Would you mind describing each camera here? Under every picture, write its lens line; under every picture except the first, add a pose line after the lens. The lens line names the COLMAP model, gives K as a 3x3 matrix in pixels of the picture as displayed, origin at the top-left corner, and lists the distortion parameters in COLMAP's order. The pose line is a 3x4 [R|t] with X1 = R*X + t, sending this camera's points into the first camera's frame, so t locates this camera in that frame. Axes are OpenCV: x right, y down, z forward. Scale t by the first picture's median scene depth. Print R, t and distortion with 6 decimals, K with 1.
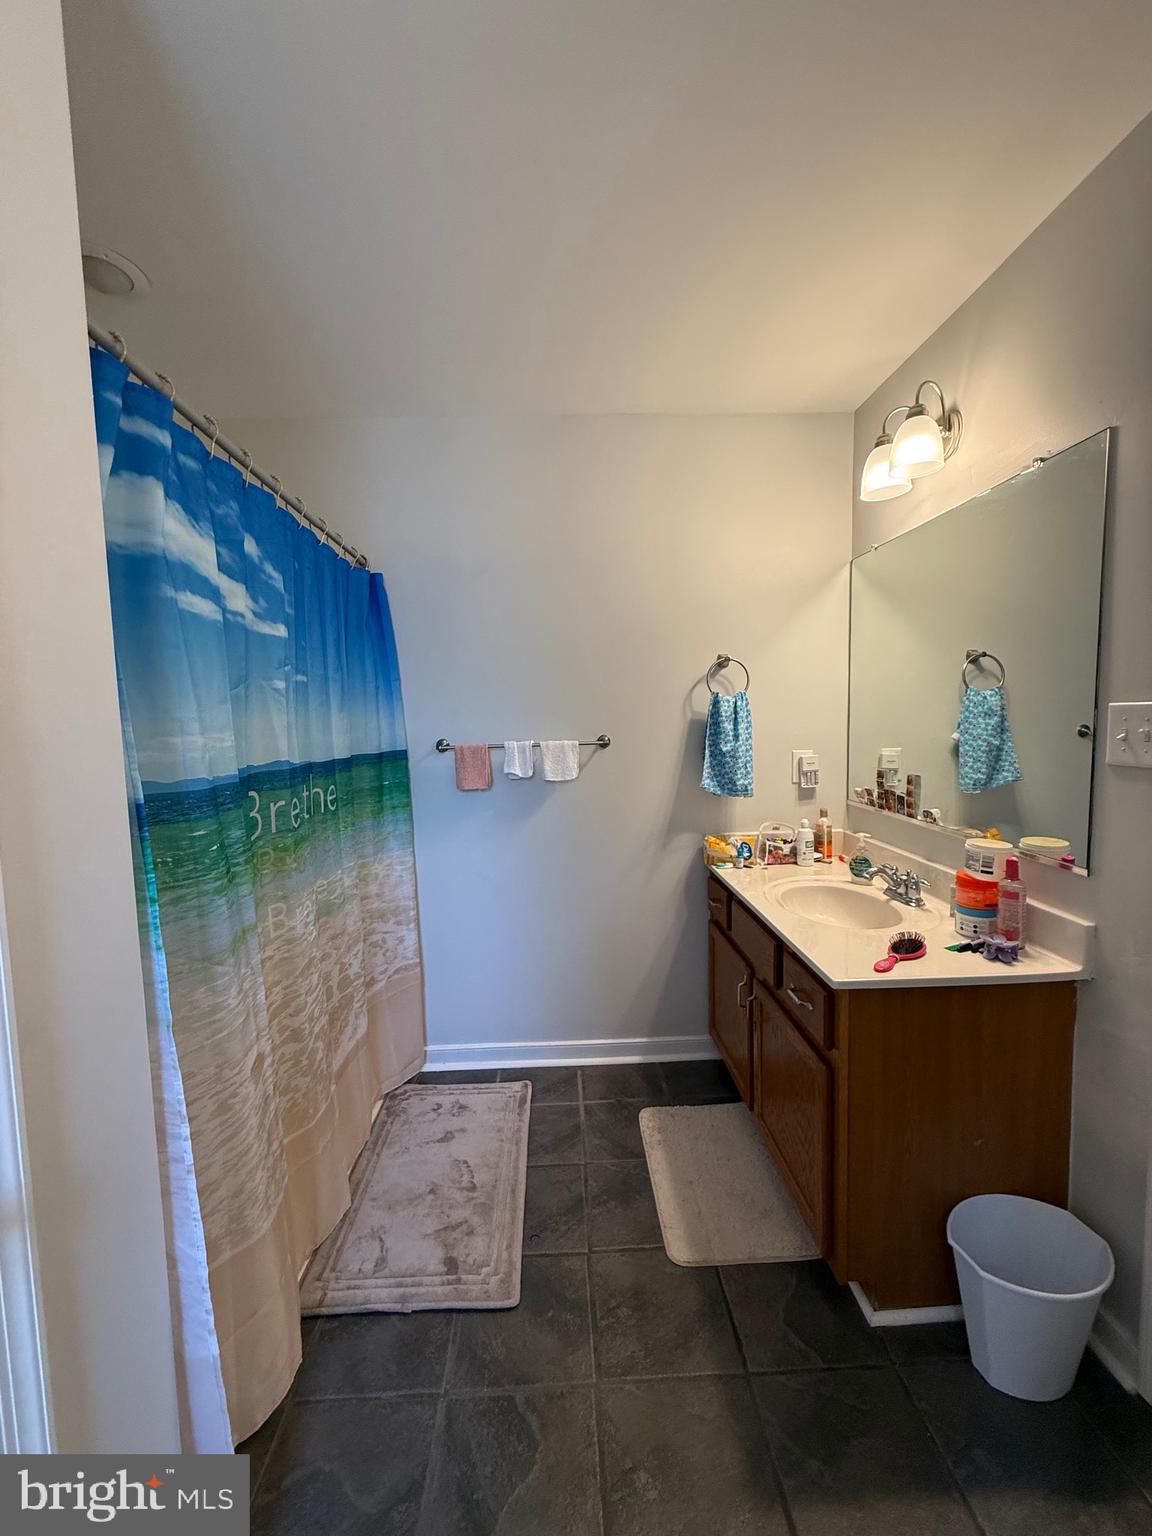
lens RADIAL K [[614.0, 0, 573.2], [0, 614.0, 765.1], [0, 0, 1]] dist [-0.002190, 0.001201]
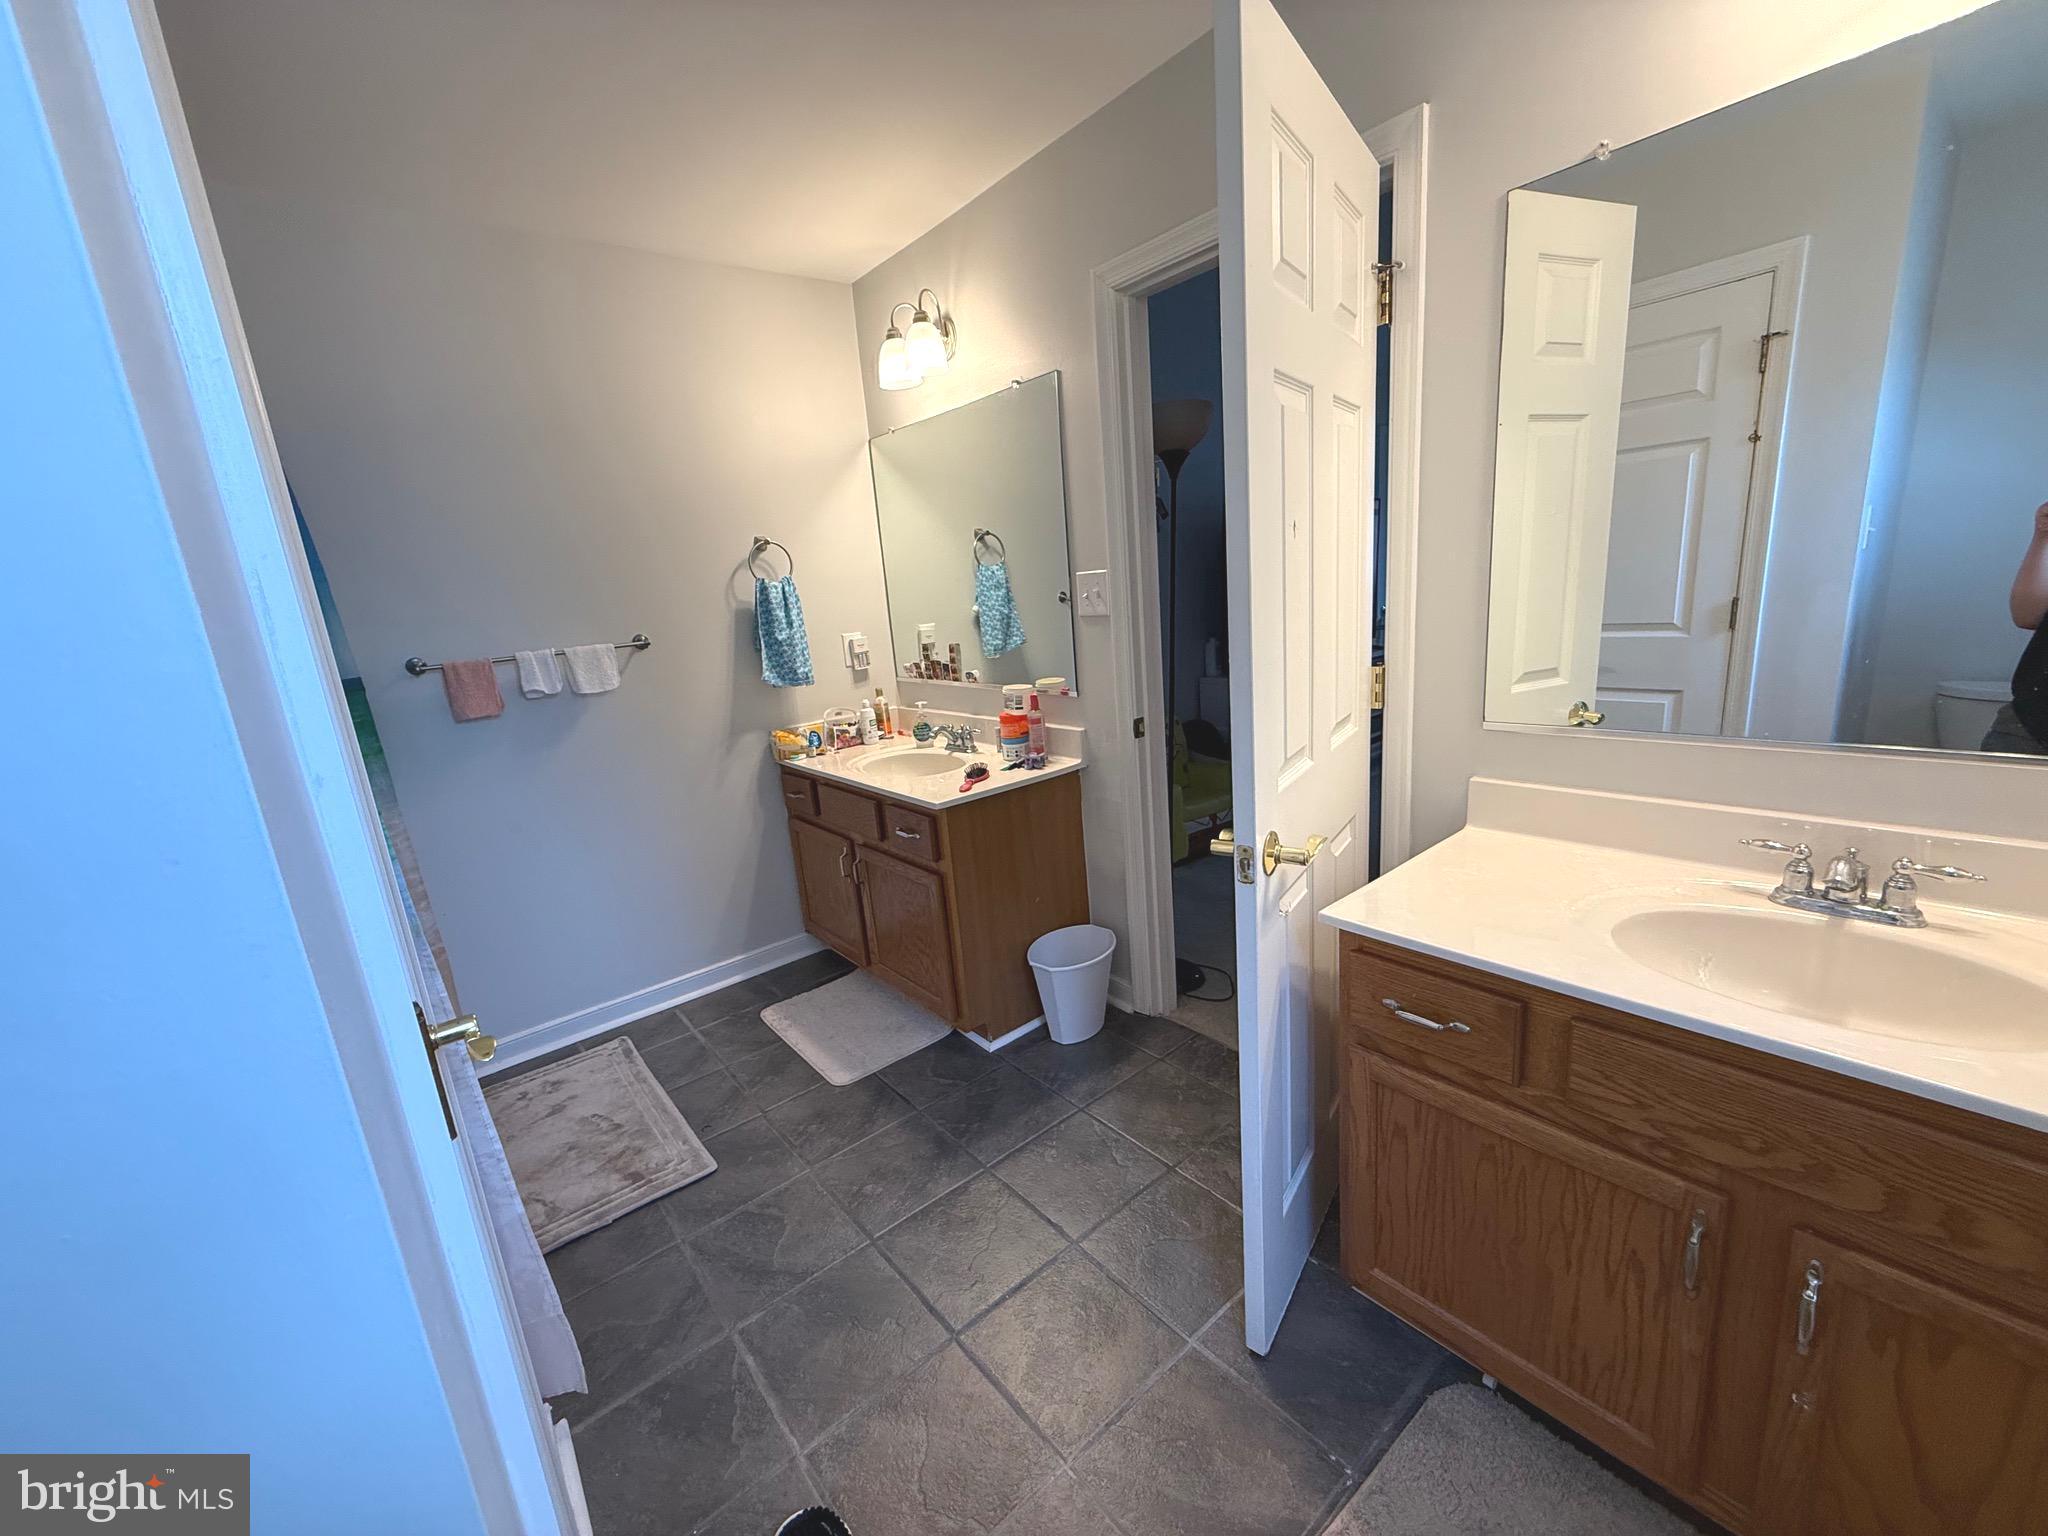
lens RADIAL K [[818.6, 0, 1022.3], [0, 818.6, 772.2], [0, 0, 1]] dist [-0.002190, 0.001201]
pose [[0.794663, -0.182927, 0.578834, -0.260146], [0.113626, 0.981487, 0.154182, 0.029060], [-0.596322, -0.056752, 0.800737, -0.299115]]
